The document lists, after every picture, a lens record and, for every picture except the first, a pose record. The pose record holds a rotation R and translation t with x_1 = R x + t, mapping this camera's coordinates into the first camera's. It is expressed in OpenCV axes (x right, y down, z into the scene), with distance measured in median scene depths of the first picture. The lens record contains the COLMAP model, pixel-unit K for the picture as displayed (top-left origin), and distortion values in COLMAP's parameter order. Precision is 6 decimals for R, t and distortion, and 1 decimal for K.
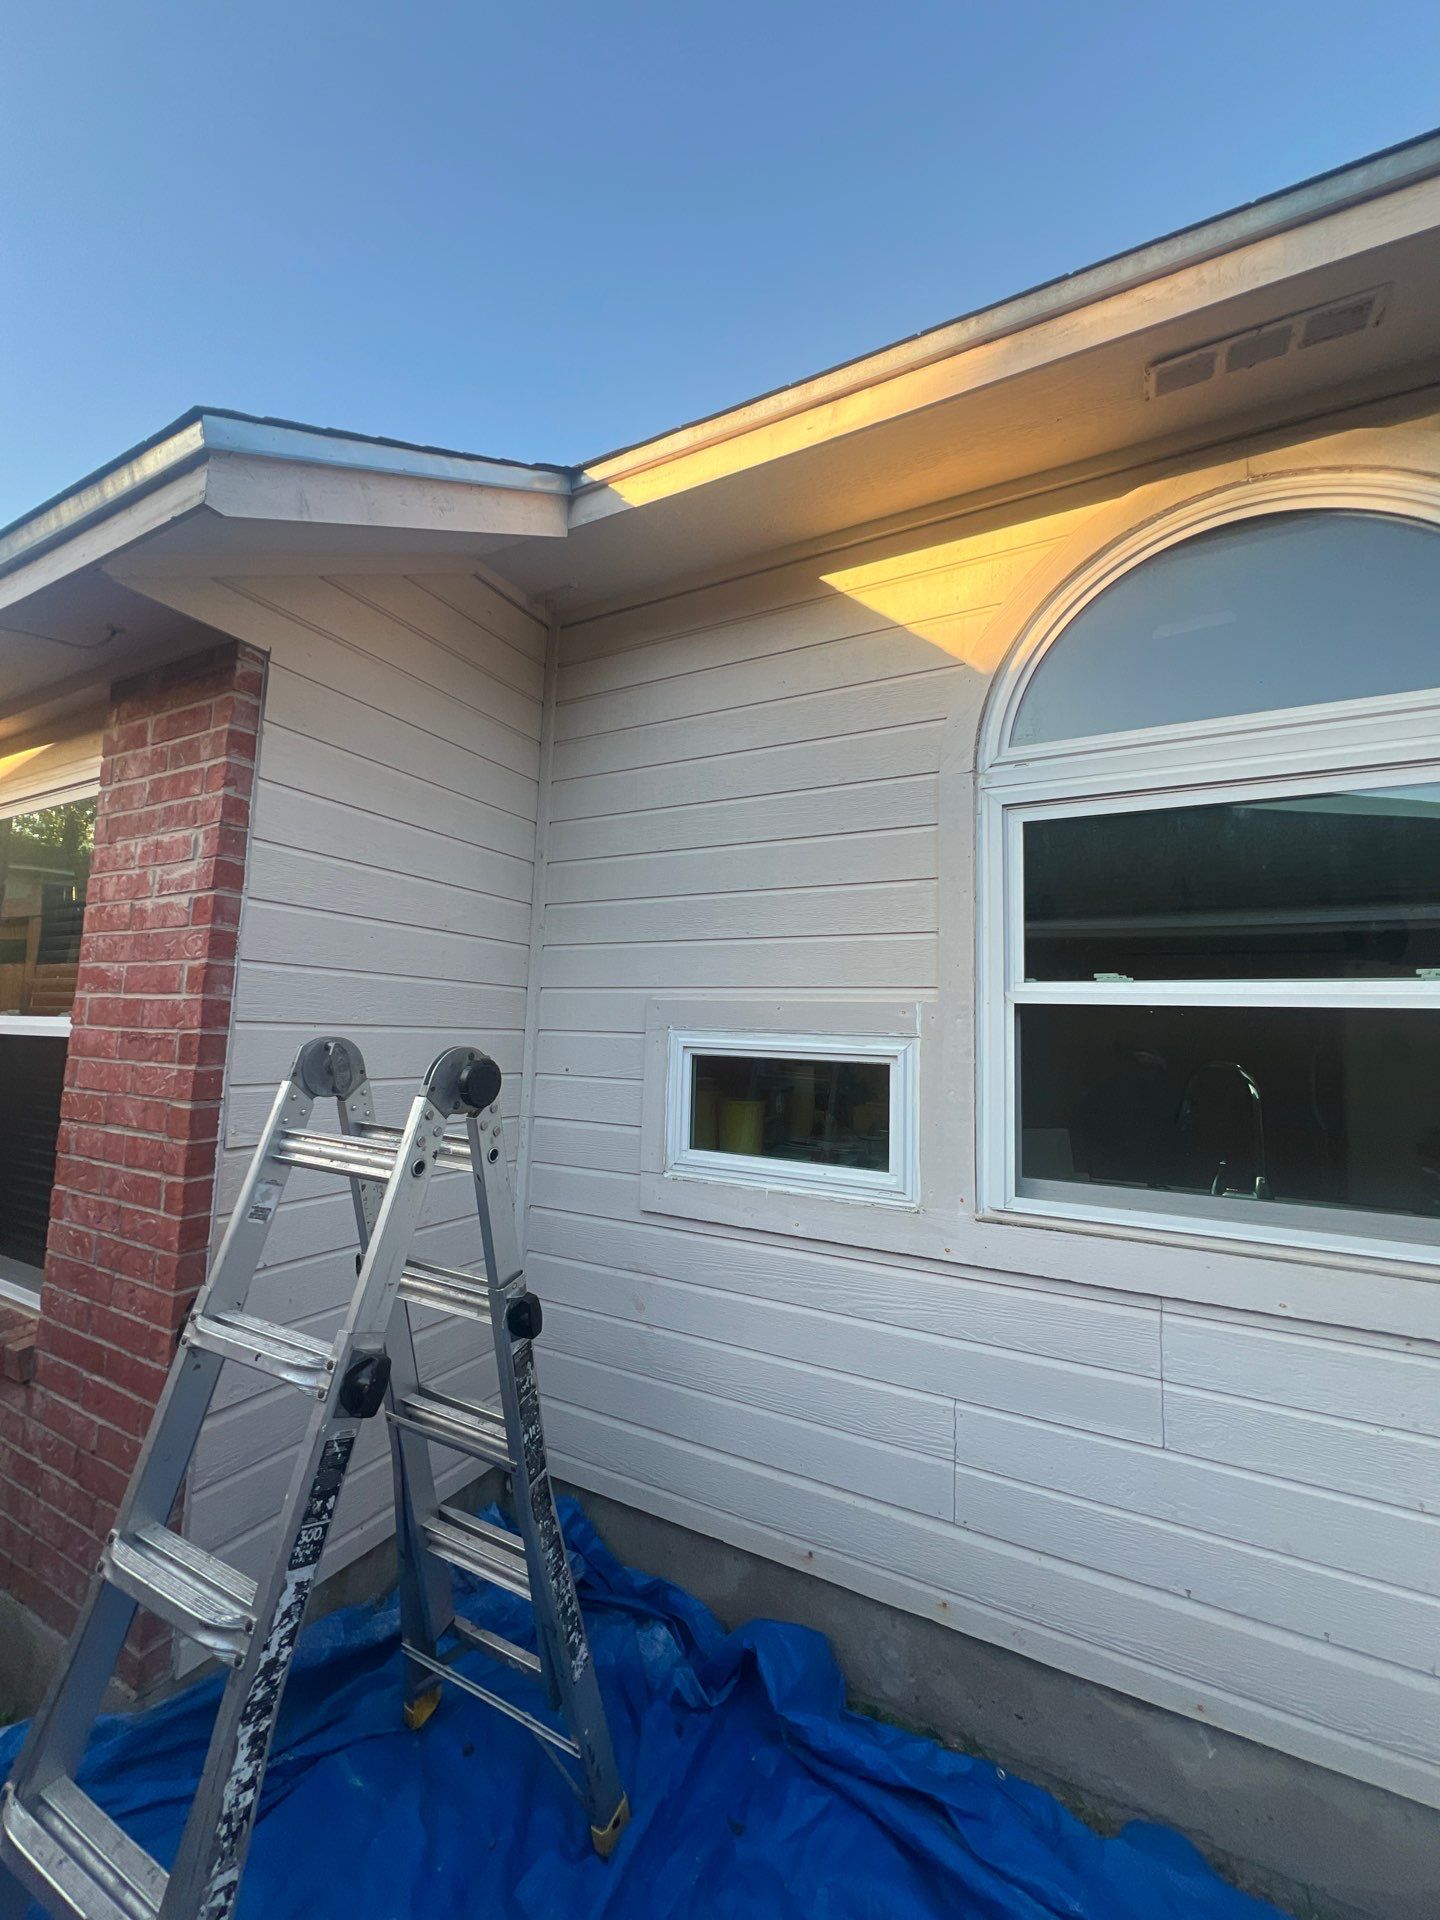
lens RADIAL K [[769.3, 0, 725.7], [0, 769.3, 956.6], [0, 0, 1]] dist [-0.002228, 0.000306]
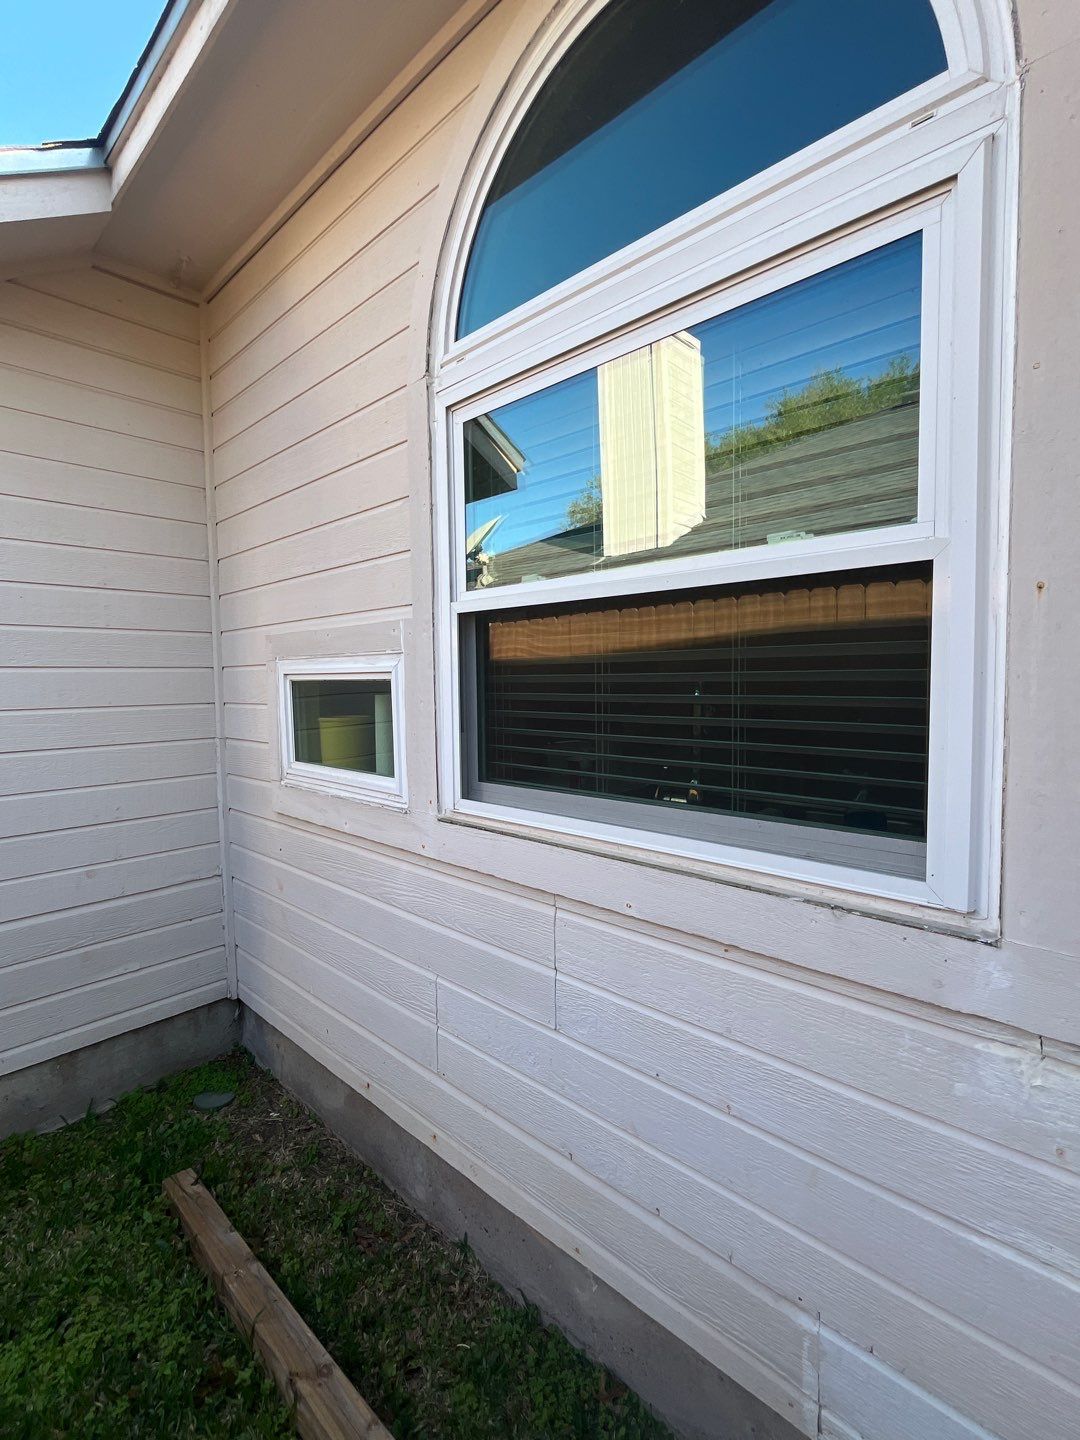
lens RADIAL K [[669.4, 0, 542.7], [0, 669.4, 719.7], [0, 0, 1]] dist [-0.003081, -0.000124]
pose [[0.962096, -0.024889, -0.271575, 0.724428], [0.067607, 0.986509, 0.149096, 0.076042], [0.264200, -0.161805, 0.950798, 0.175119]]
